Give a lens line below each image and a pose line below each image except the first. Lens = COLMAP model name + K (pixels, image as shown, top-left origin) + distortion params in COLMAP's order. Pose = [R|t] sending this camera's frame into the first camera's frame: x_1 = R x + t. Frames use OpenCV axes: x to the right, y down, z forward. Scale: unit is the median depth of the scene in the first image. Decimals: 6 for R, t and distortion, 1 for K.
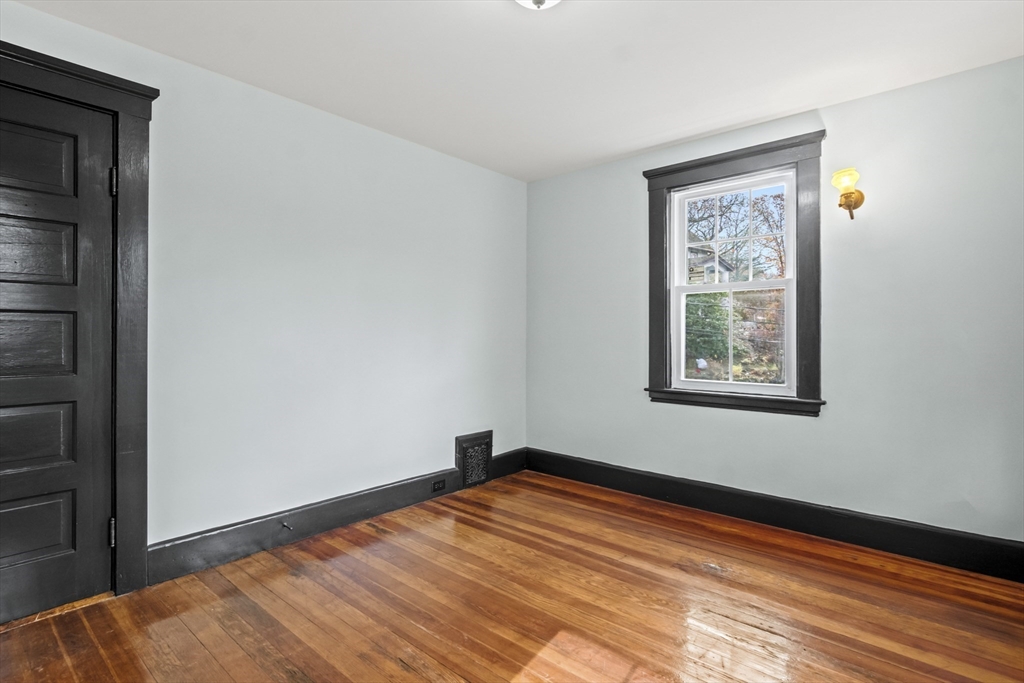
lens RADIAL K [[503.2, 0, 514.3], [0, 503.2, 336.7], [0, 0, 1]] dist [0.000897, -0.003355]
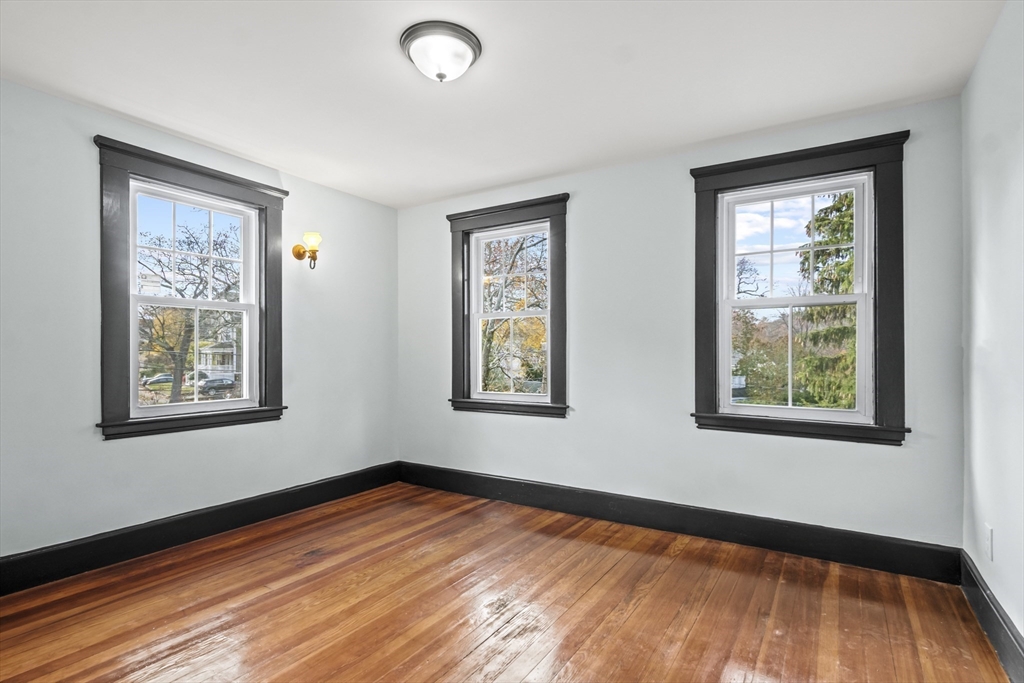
lens RADIAL K [[503.2, 0, 522.5], [0, 503.2, 357.5], [0, 0, 1]] dist [0.000897, -0.003355]
pose [[-0.162144, -0.008001, 0.986735, -0.731618], [0.001011, 0.999965, 0.008275, -0.003687], [-0.986767, 0.002339, -0.162130, 0.623361]]
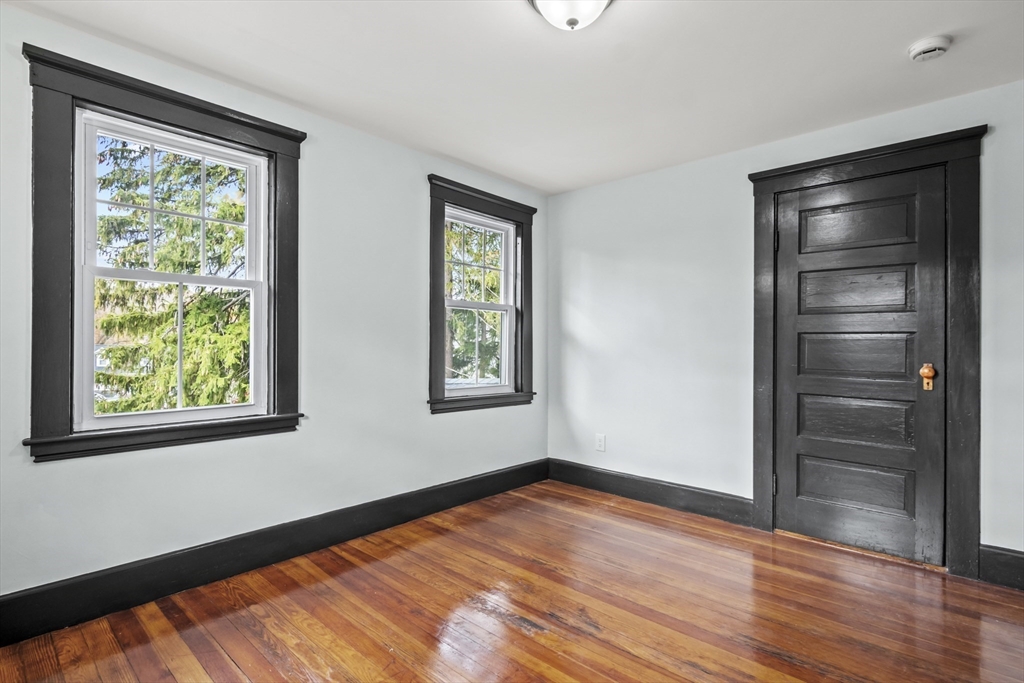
lens RADIAL K [[503.2, 0, 503.8], [0, 503.2, 342.1], [0, 0, 1]] dist [0.000897, -0.003355]
pose [[-0.999470, -0.007631, 0.031637, 0.097275], [-0.007814, 0.999953, -0.005662, -0.005016], [-0.031592, -0.005906, -0.999483, 1.268699]]
